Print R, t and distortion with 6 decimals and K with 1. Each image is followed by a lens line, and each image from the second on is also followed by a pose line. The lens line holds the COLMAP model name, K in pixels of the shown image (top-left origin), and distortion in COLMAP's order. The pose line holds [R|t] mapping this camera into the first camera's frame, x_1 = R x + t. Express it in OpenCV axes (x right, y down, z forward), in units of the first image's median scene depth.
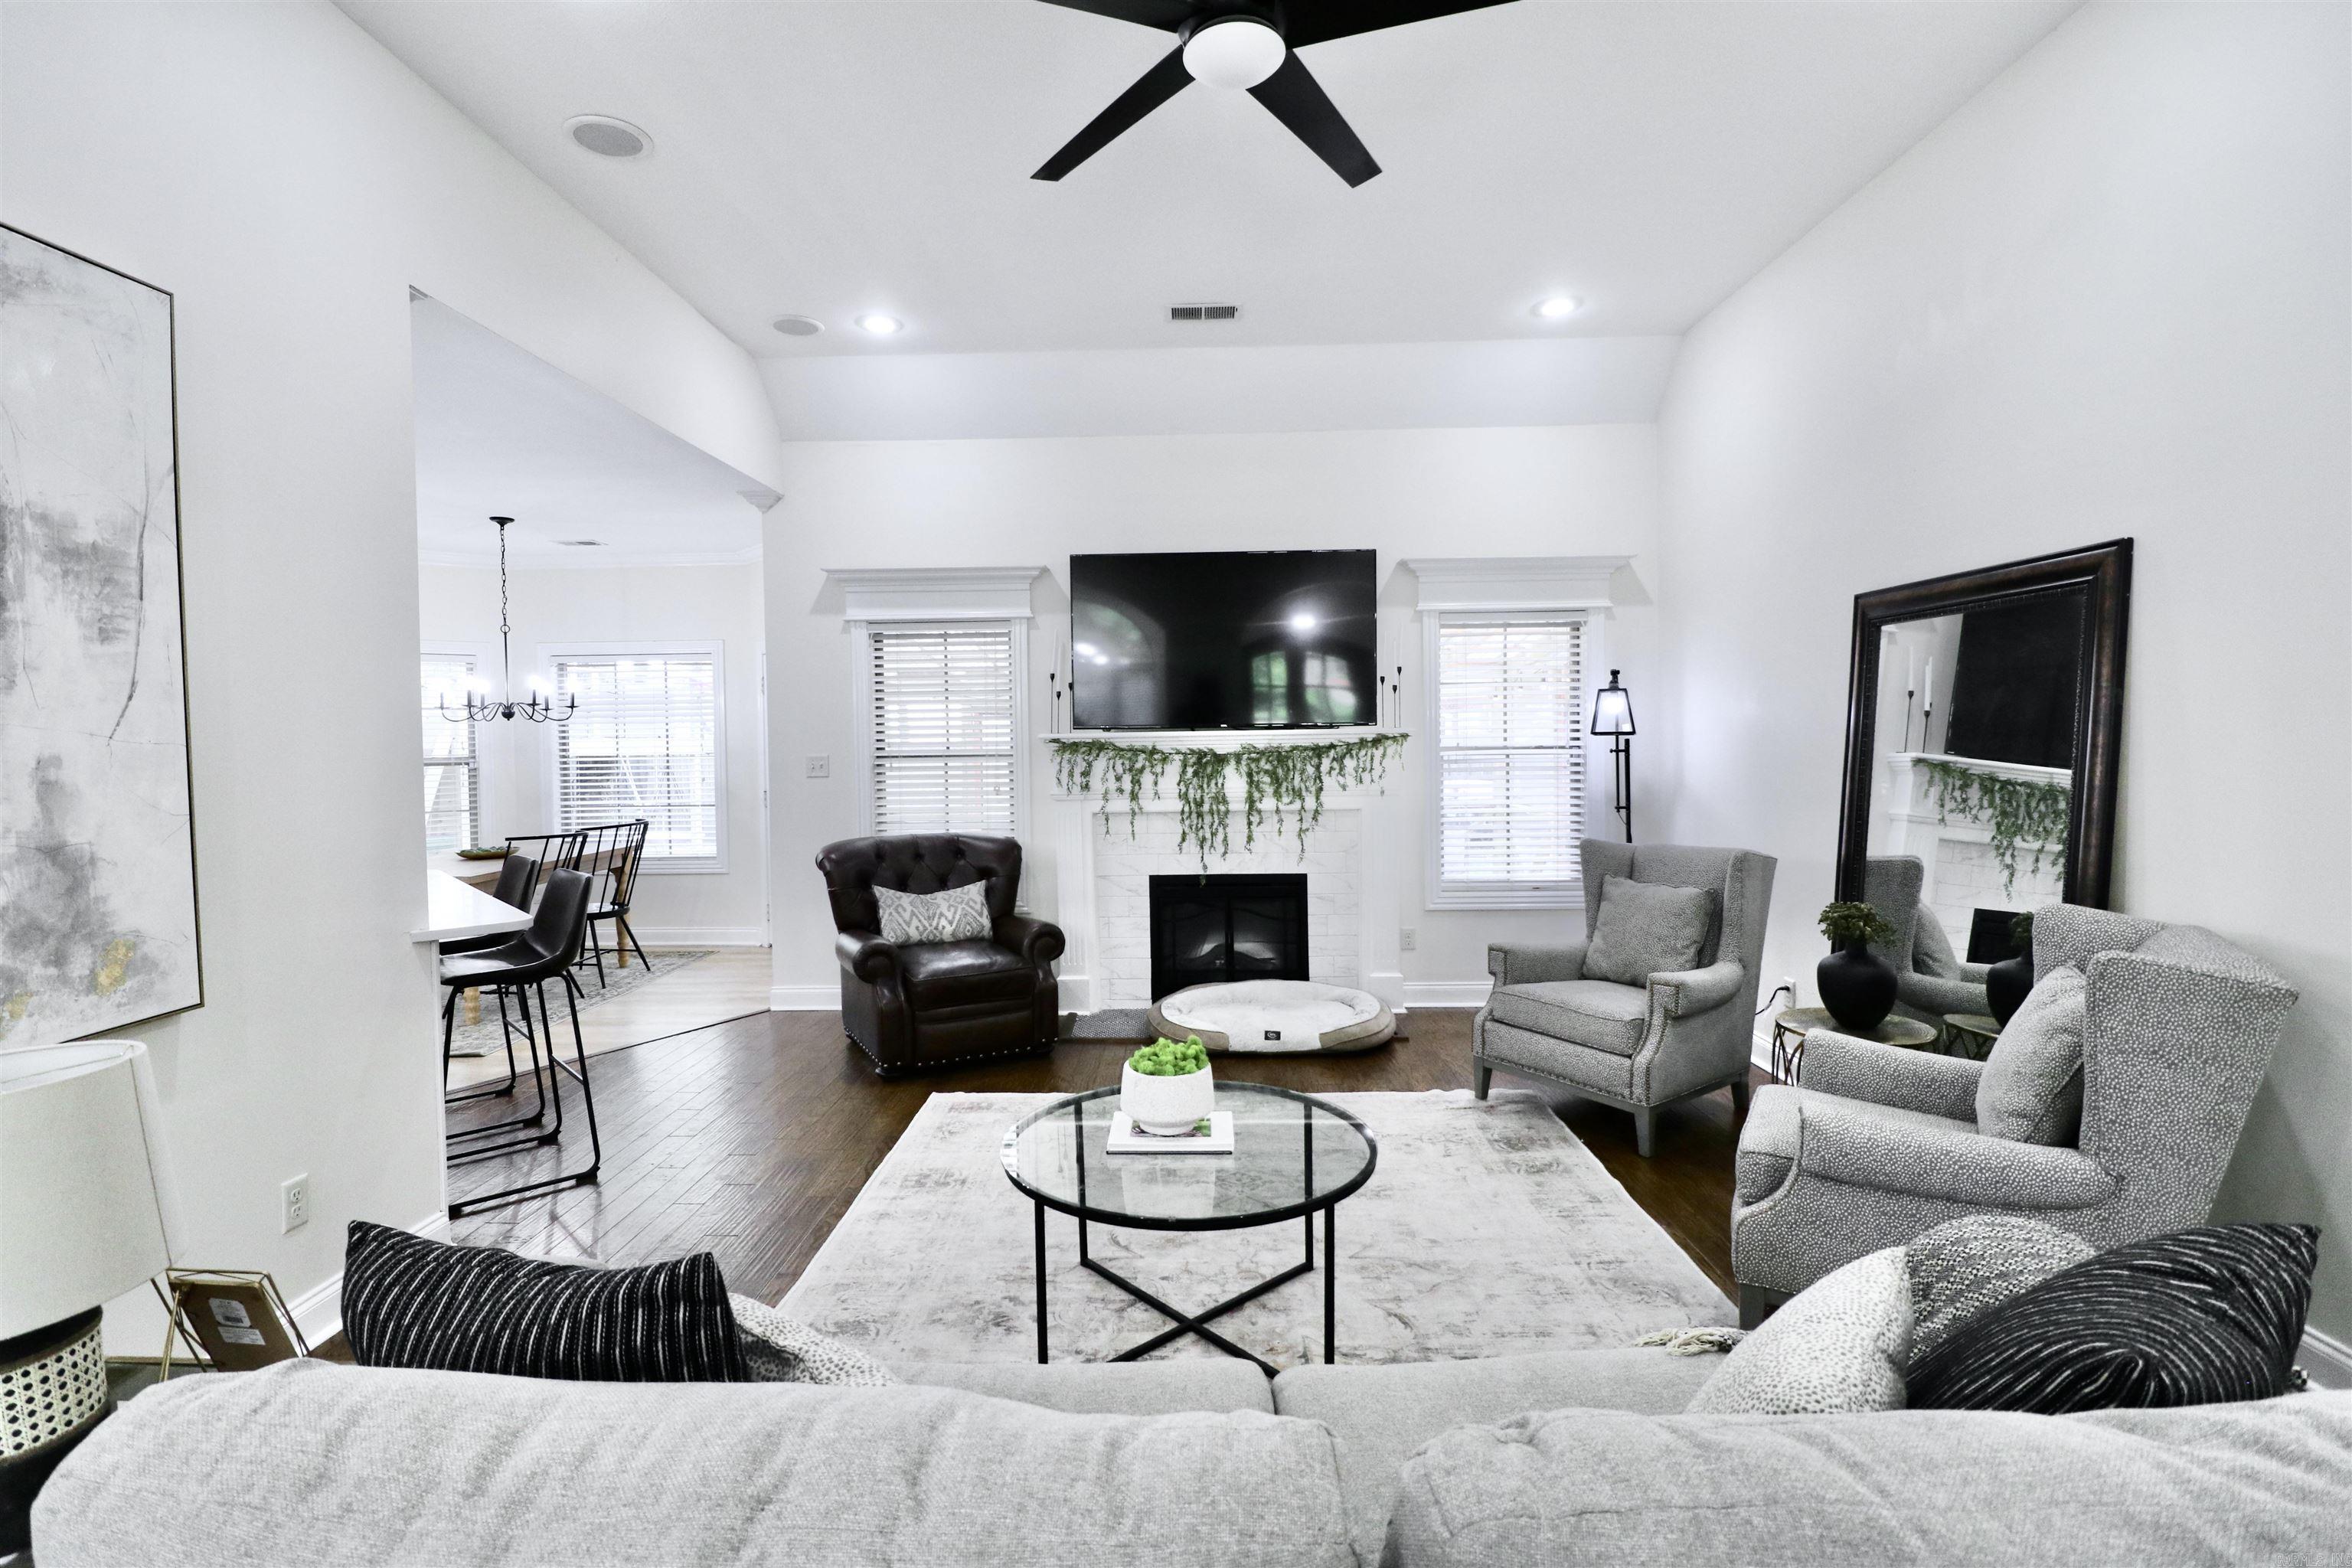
lens RADIAL K [[1079.6, 0, 1172.5], [0, 1079.6, 784.2], [0, 0, 1]] dist [-0.004535, -0.008353]
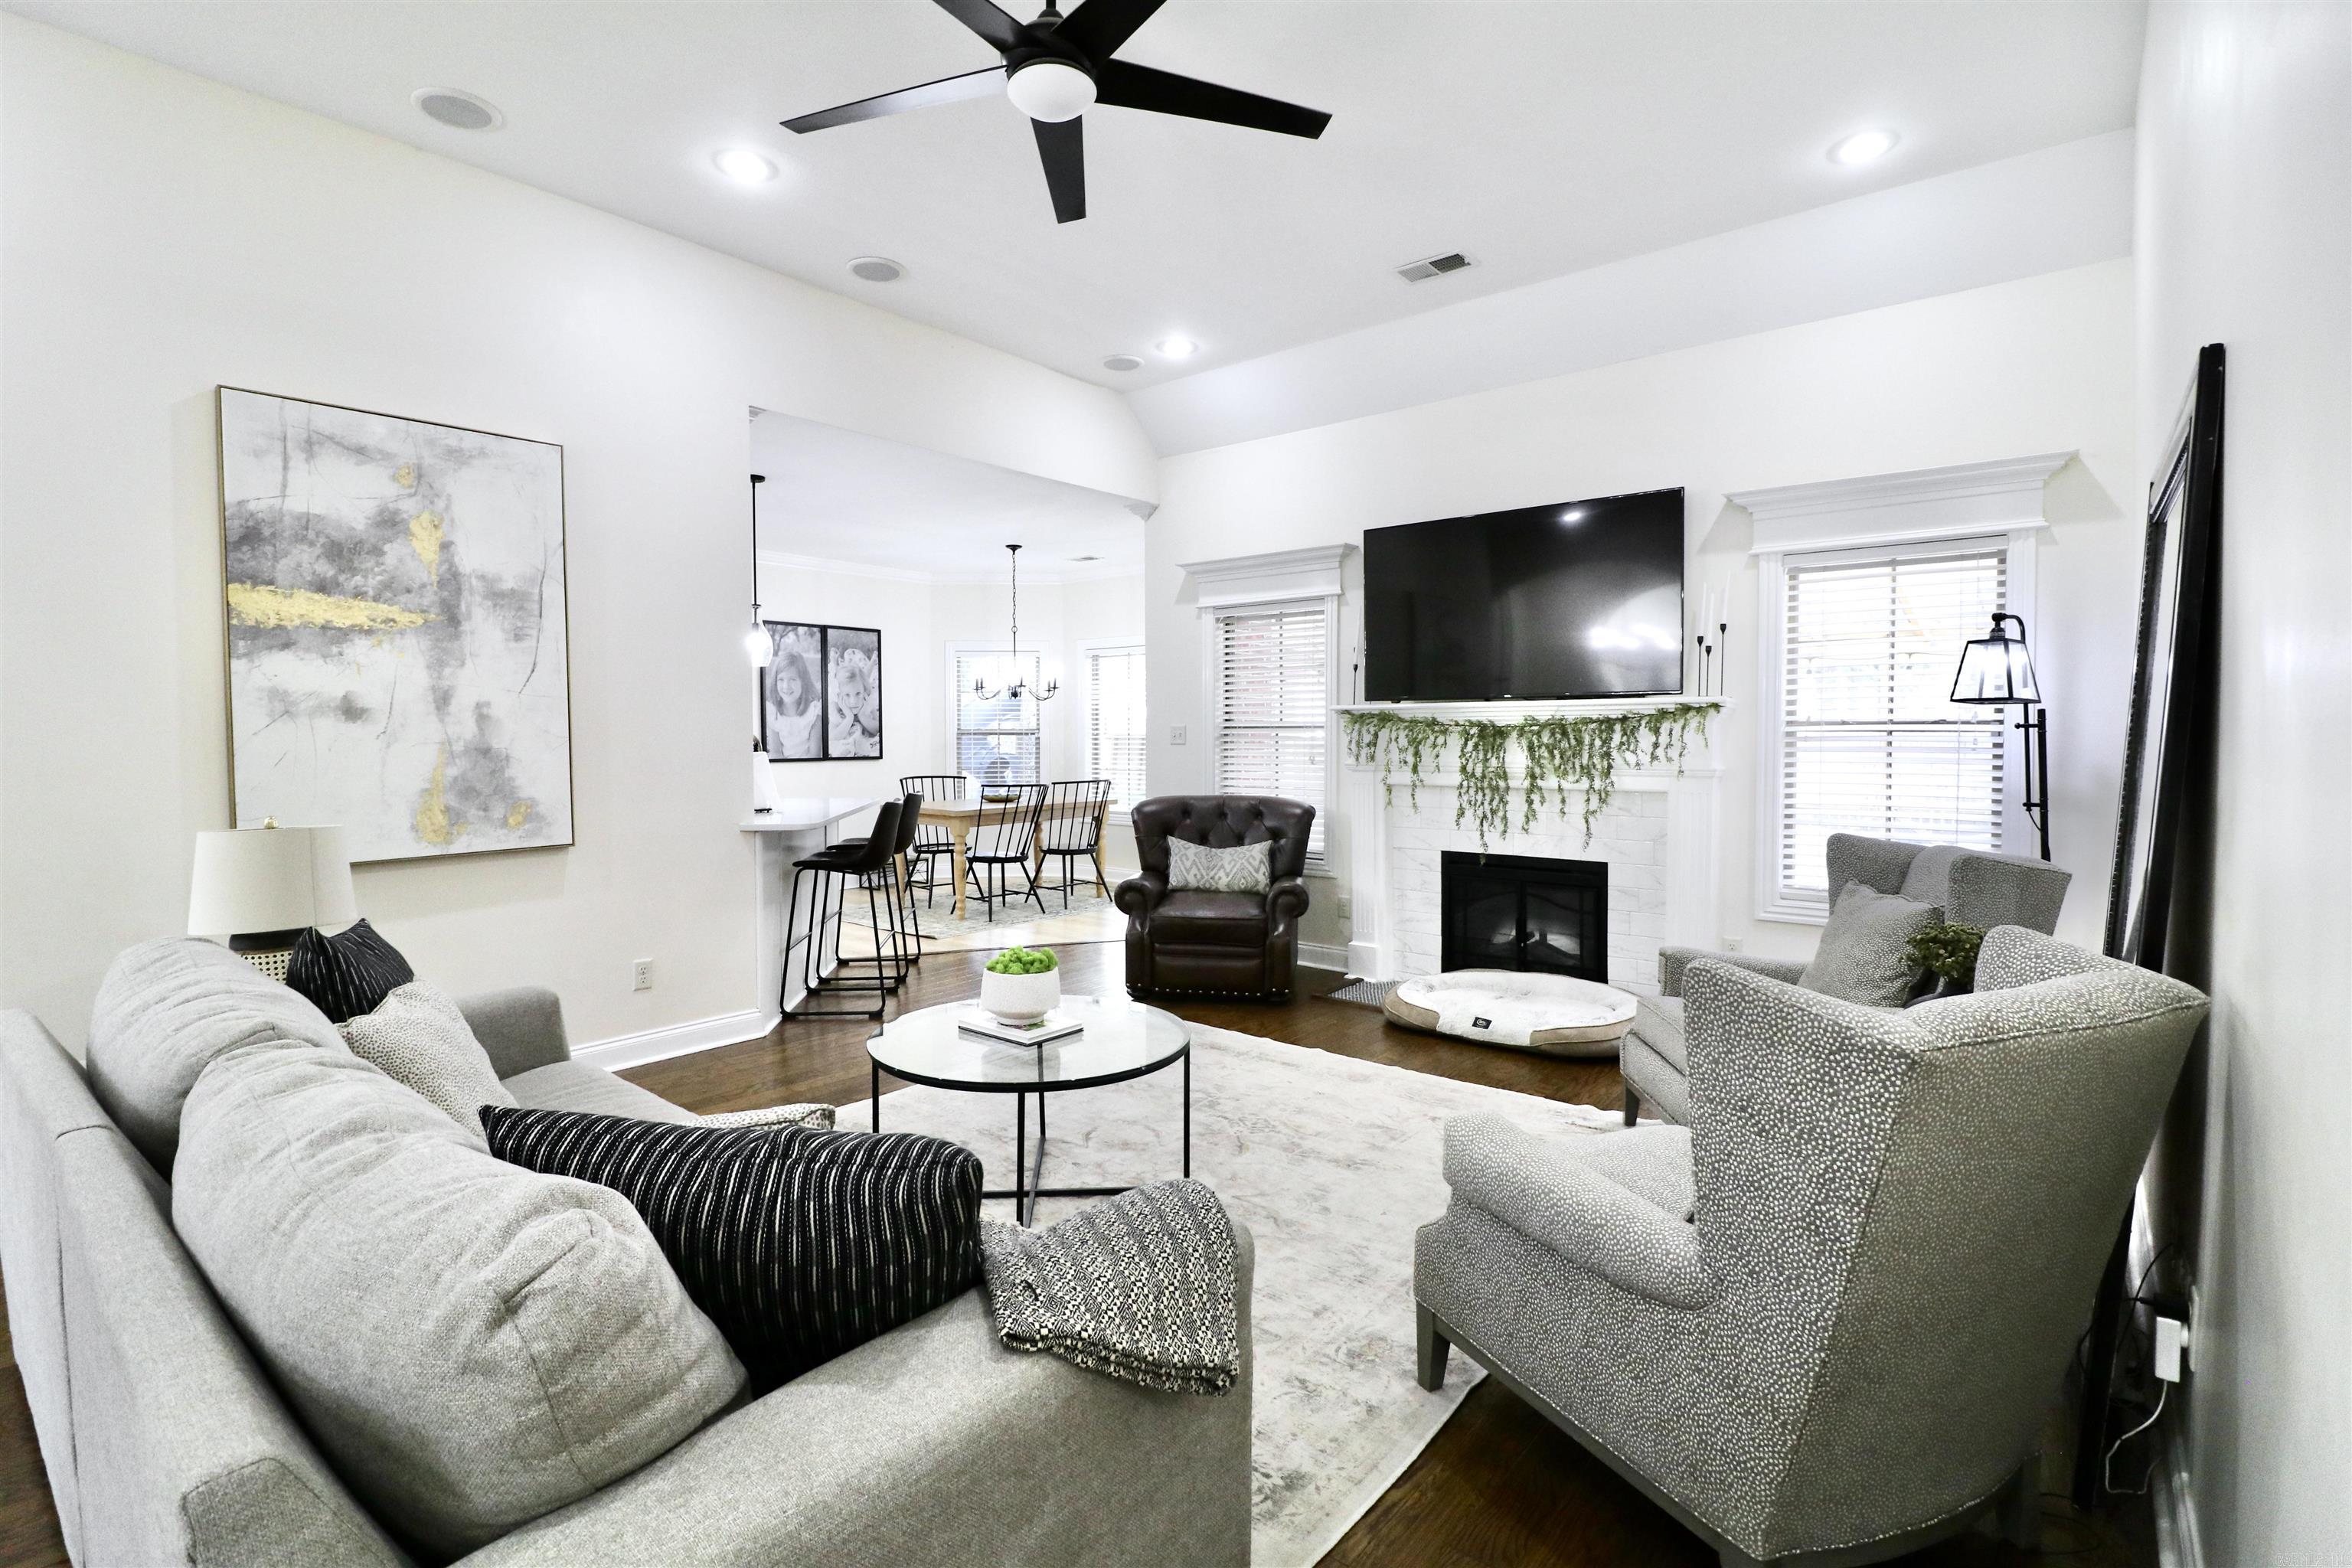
lens RADIAL K [[1079.6, 0, 1167.1], [0, 1079.6, 780.1], [0, 0, 1]] dist [-0.004535, -0.008353]
pose [[0.789065, 0.038112, -0.613127, 0.393169], [-0.035799, 0.999230, 0.016040, 0.014316], [0.613266, 0.009292, 0.789822, 0.078367]]
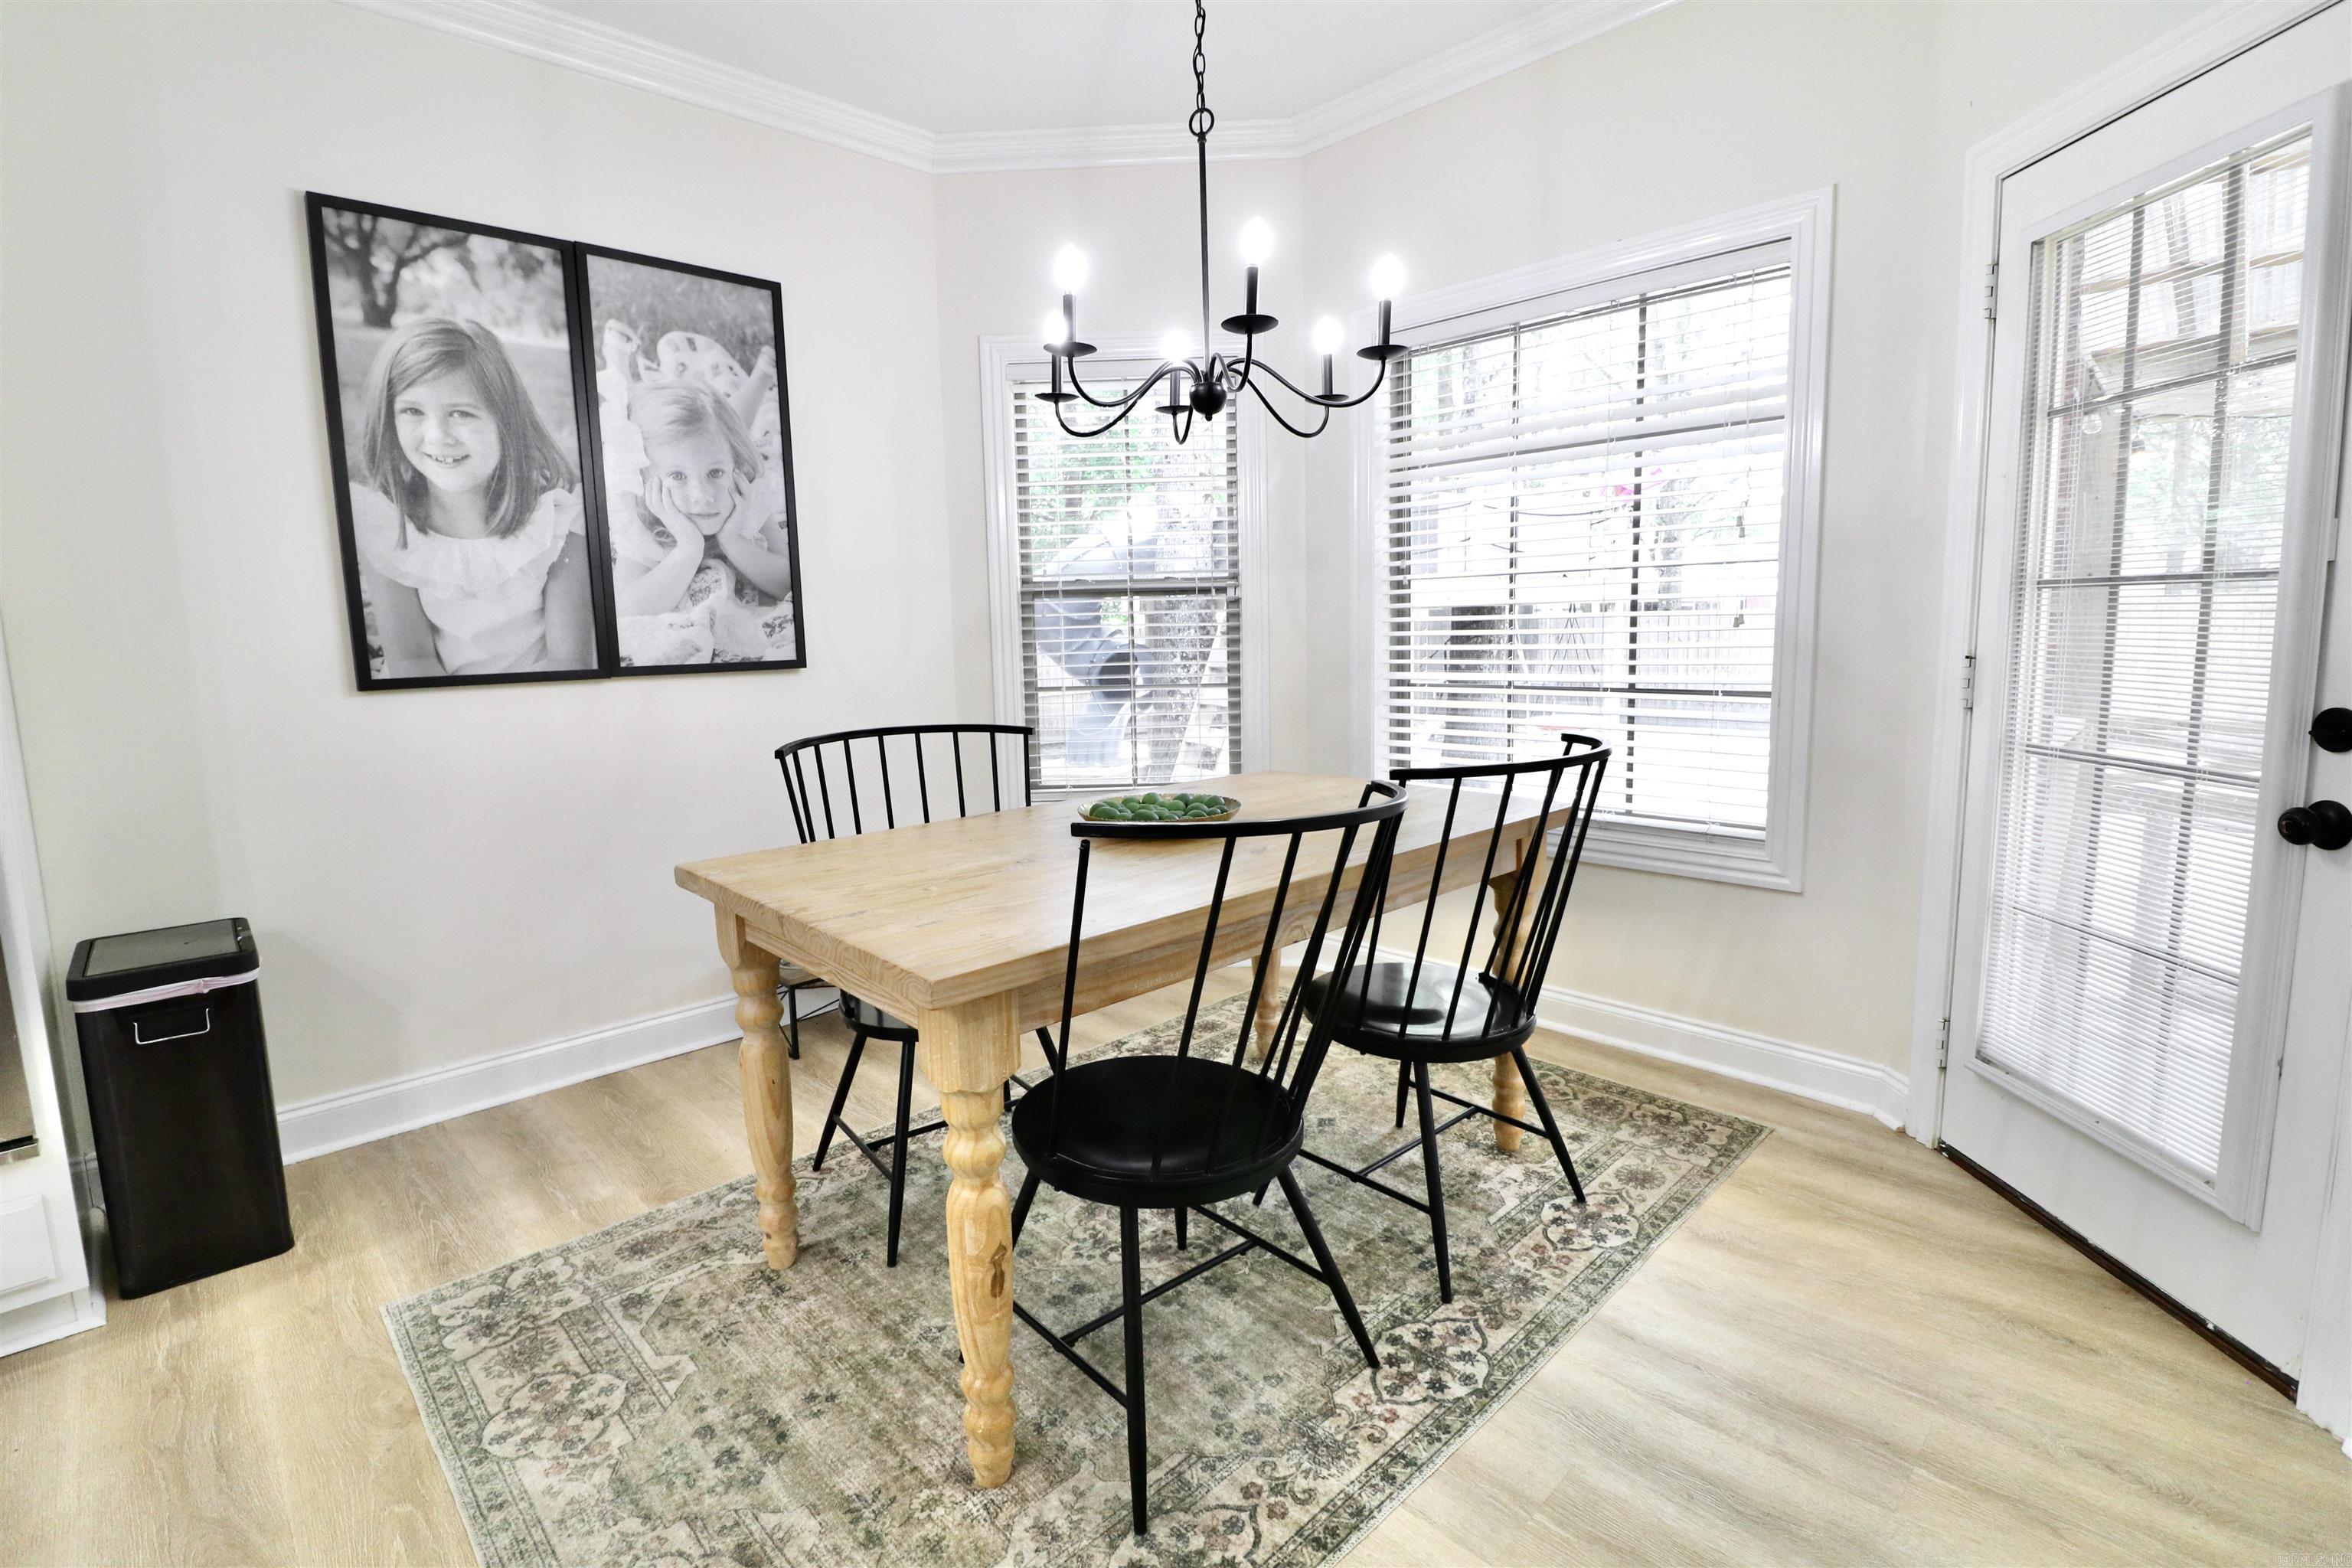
lens RADIAL K [[1079.6, 0, 1173.0], [0, 1079.6, 769.1], [0, 0, 1]] dist [-0.004535, -0.008353]
pose [[0.705350, 0.084571, -0.703796, -0.450244], [-0.014582, 0.994379, 0.104874, 0.014915], [0.708709, -0.063710, 0.702618, 0.878099]]
